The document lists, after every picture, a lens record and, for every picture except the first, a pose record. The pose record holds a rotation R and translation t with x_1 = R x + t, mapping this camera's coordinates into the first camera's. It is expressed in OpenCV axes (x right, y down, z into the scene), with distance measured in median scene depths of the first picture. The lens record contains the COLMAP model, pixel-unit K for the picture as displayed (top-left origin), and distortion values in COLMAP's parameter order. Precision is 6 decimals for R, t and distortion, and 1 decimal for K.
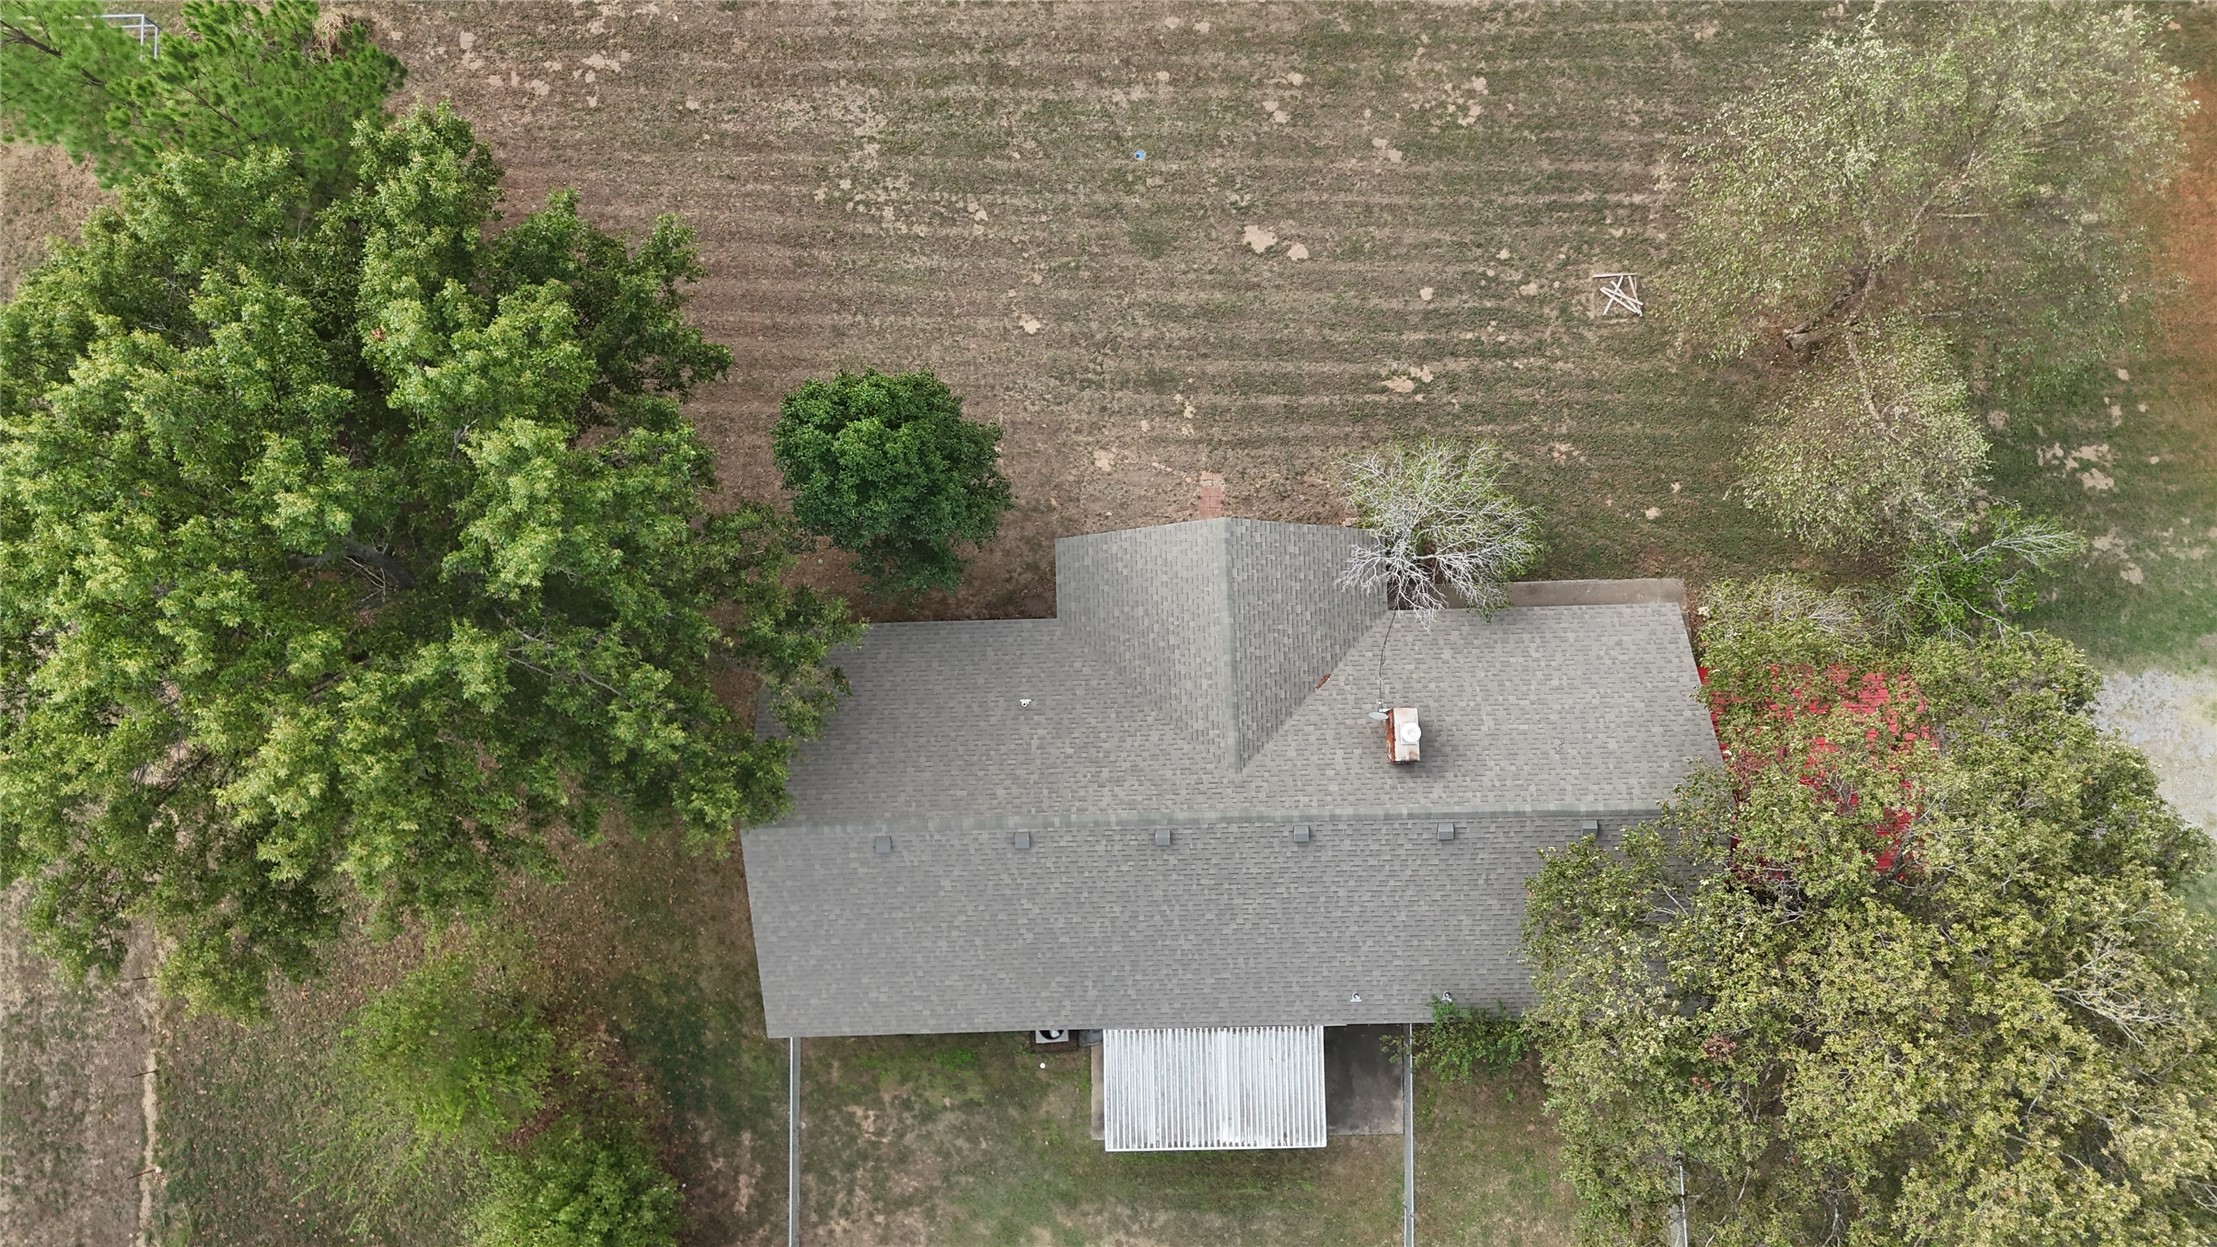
lens RADIAL K [[1607.1, 0, 1116.3], [0, 1607.1, 618.7], [0, 0, 1]] dist [0.137631, -0.195412]
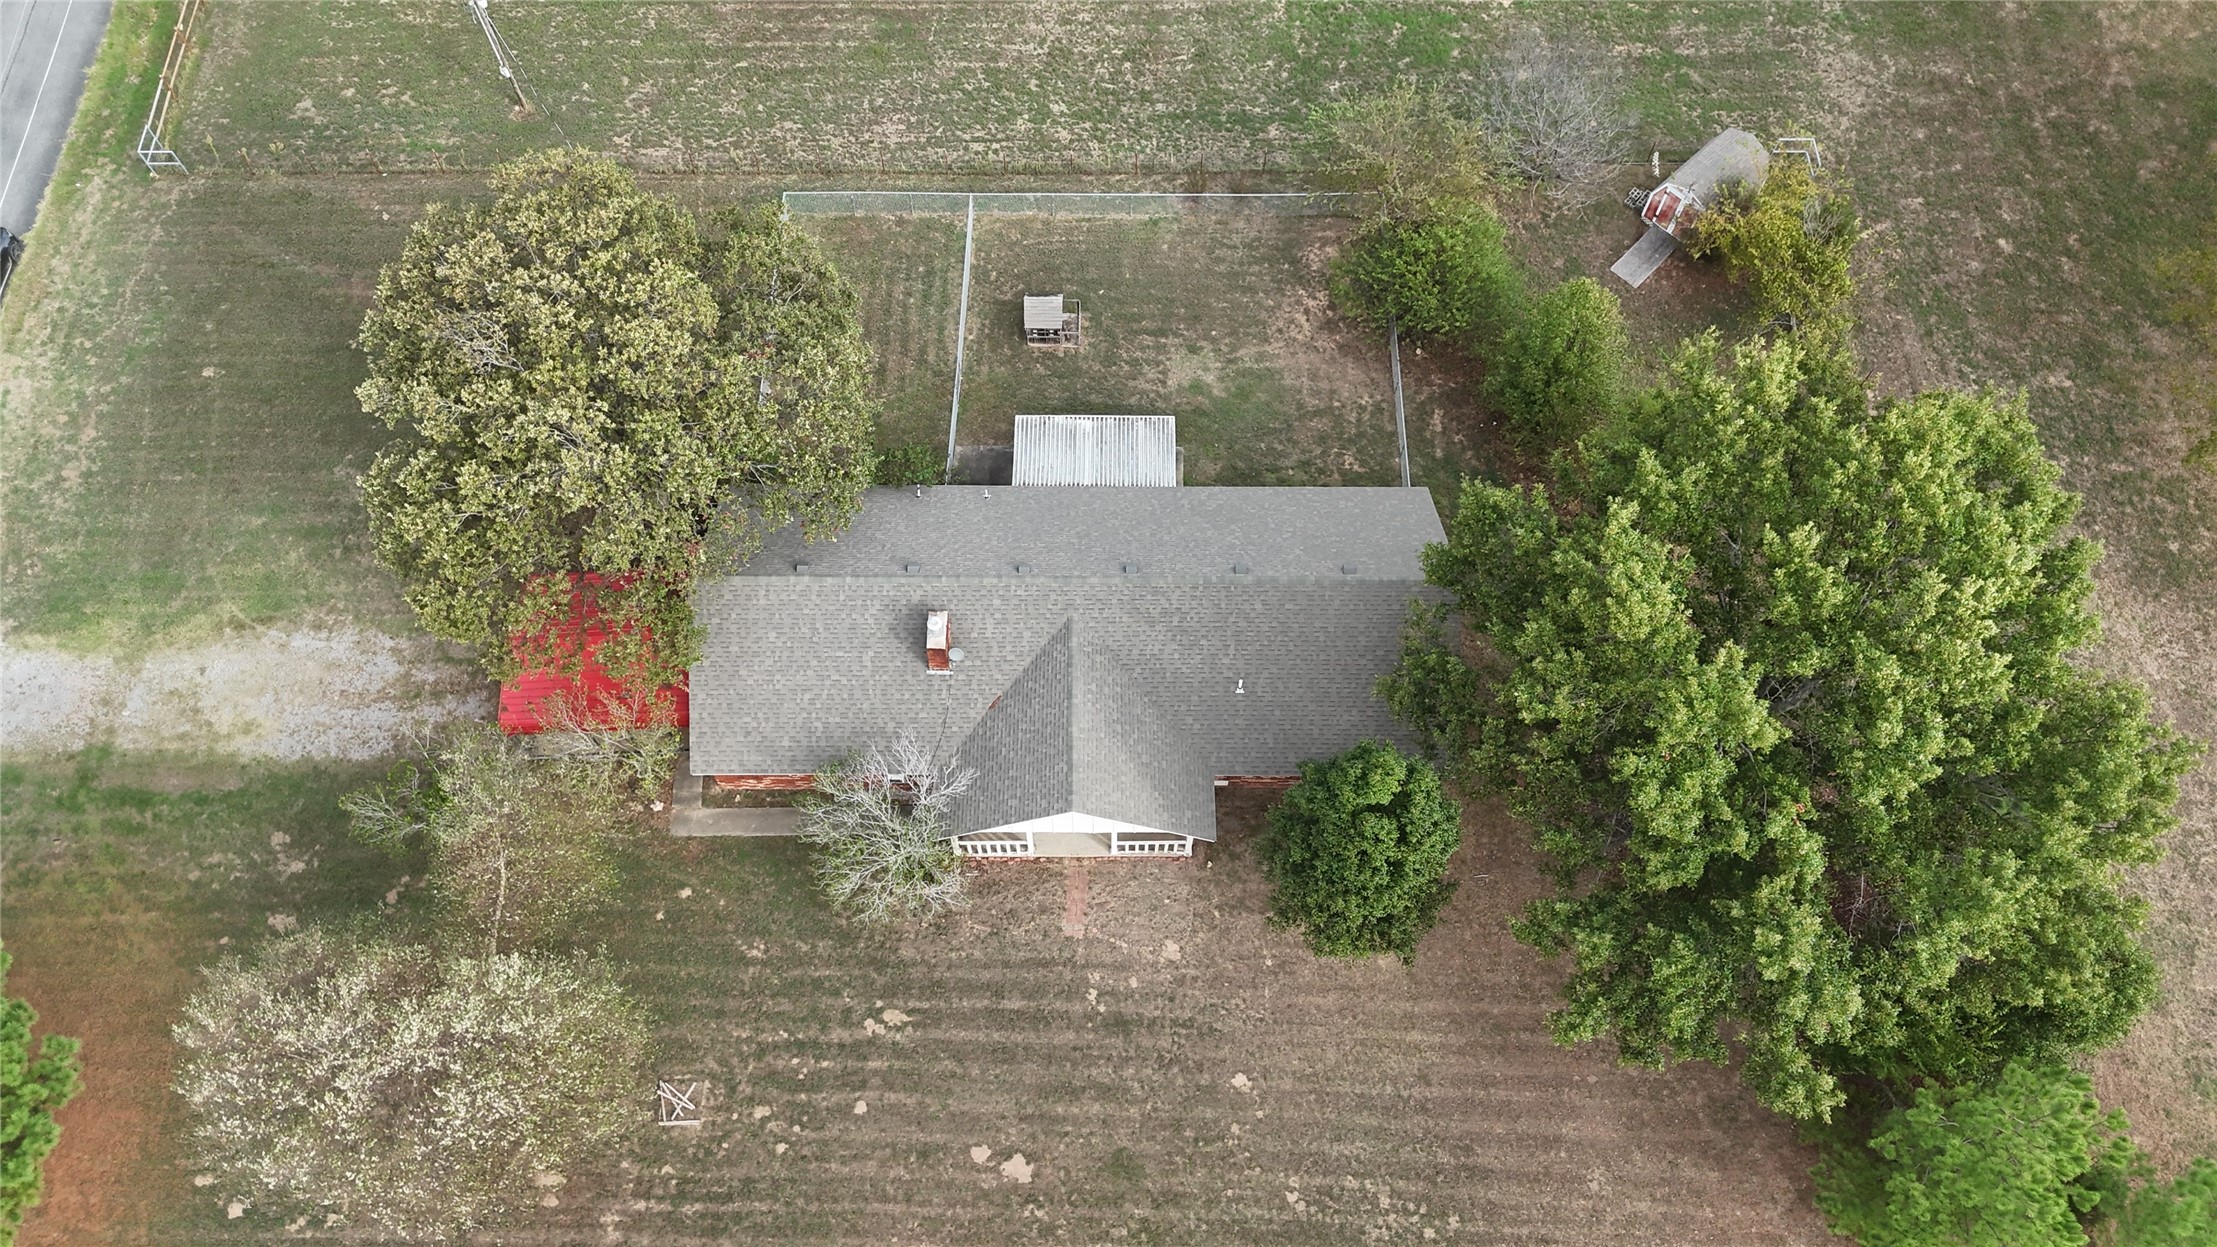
lens RADIAL K [[1635.0, 0, 1112.3], [0, 1635.0, 617.8], [0, 0, 1]] dist [0.088600, -0.094219]
pose [[-0.999725, -0.019925, 0.012332, 0.022970], [0.023419, -0.831403, 0.555176, -0.520273], [-0.000809, 0.555312, 0.831642, -0.053945]]
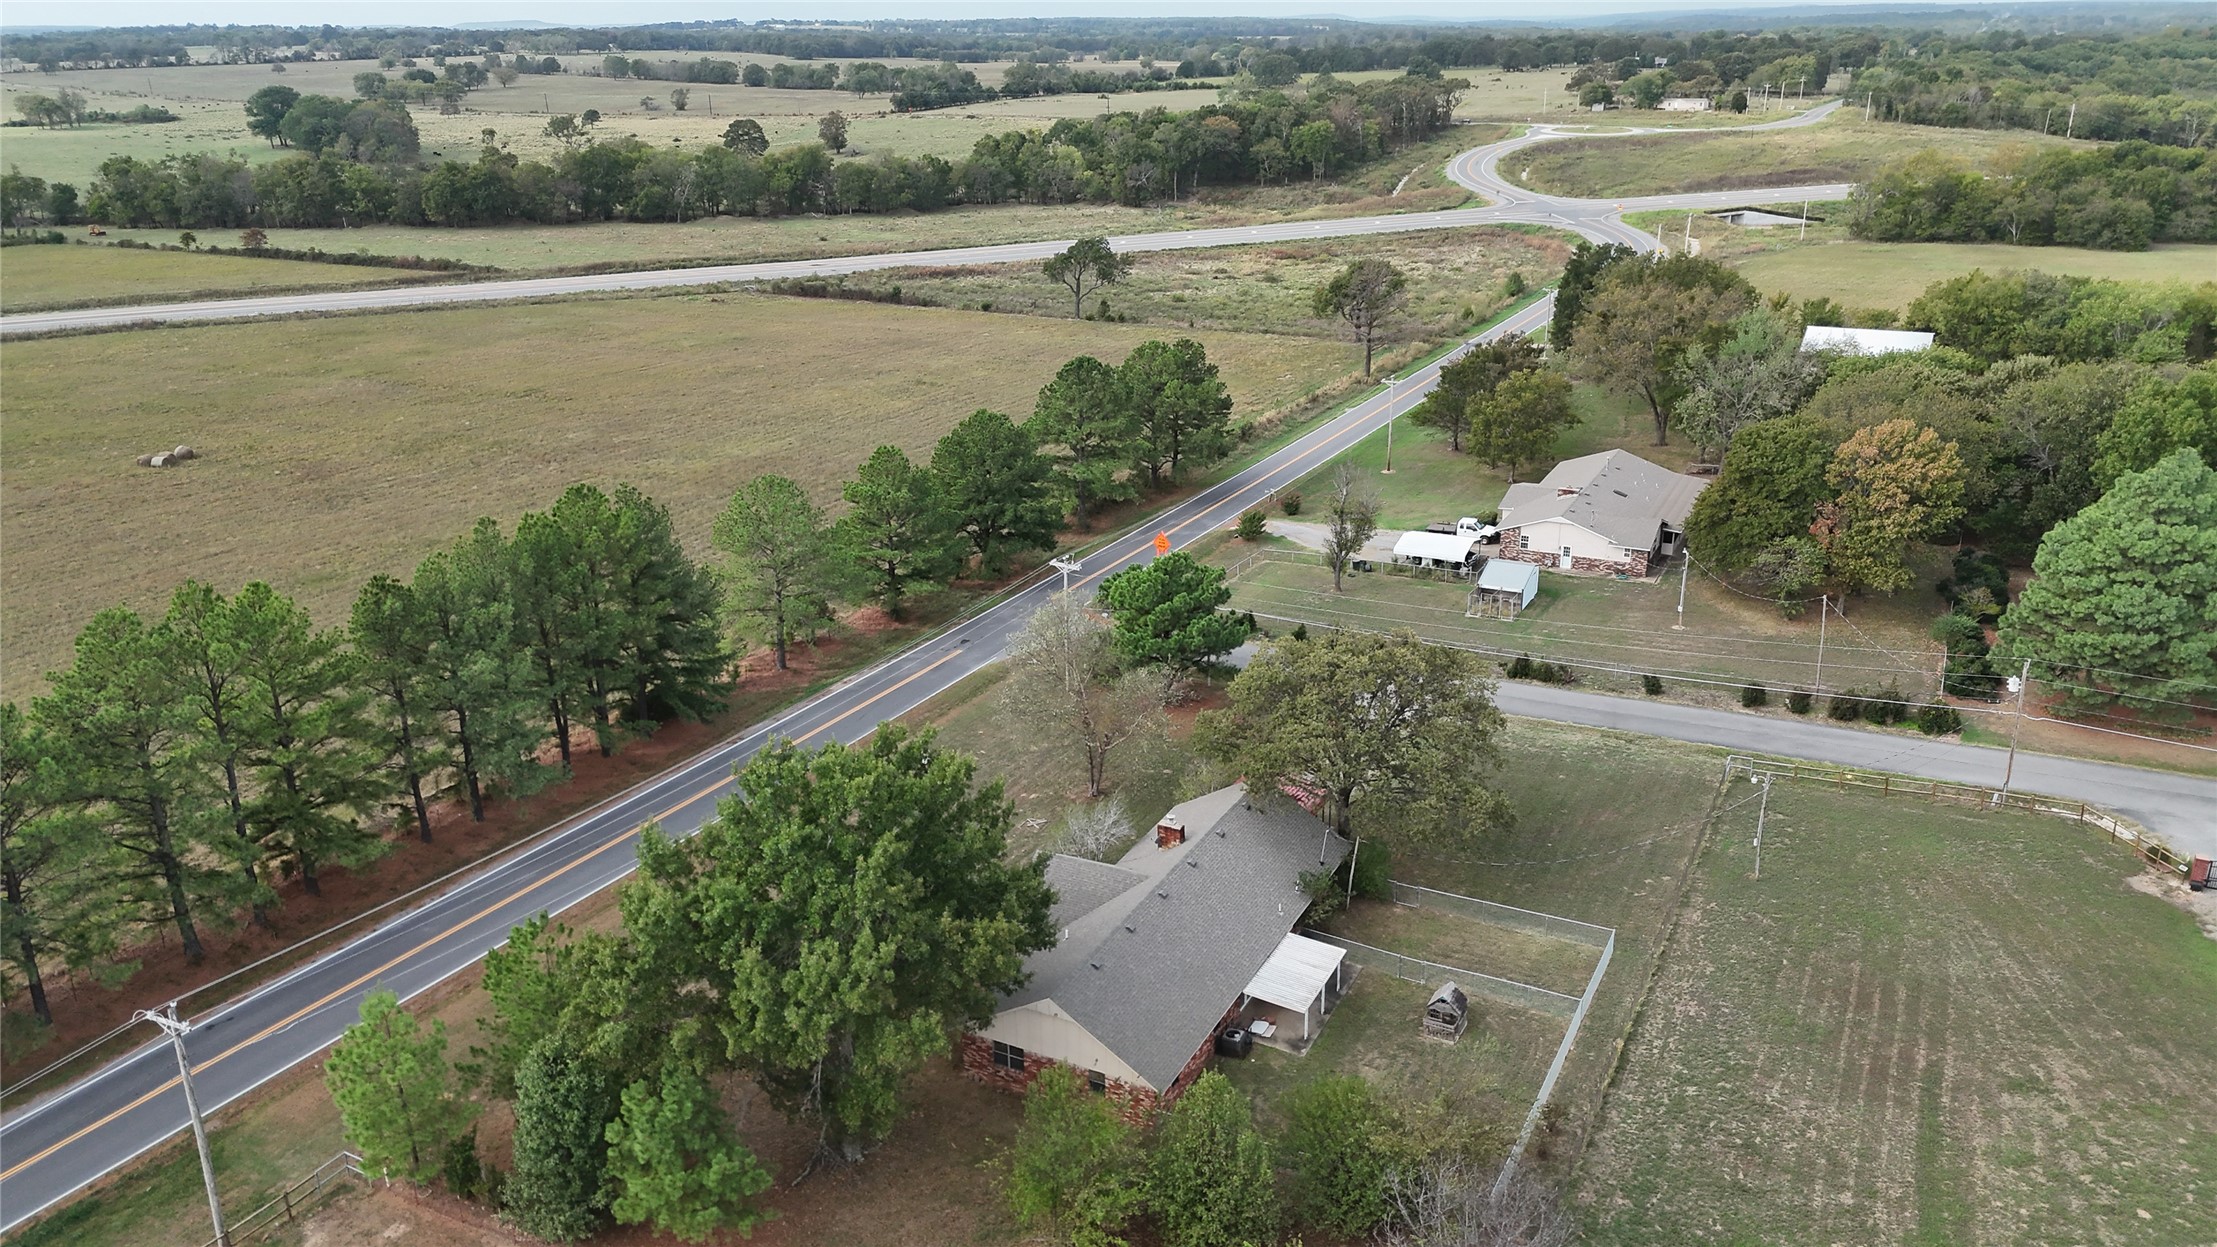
lens RADIAL K [[1625.6, 0, 1108.5], [0, 1625.6, 623.5], [0, 0, 1]] dist [0.075978, -0.075177]
pose [[0.480779, -0.296394, 0.825229, -1.283551], [0.871379, 0.266394, -0.411986, 0.673432], [-0.097726, 0.917161, 0.386348, -0.043681]]
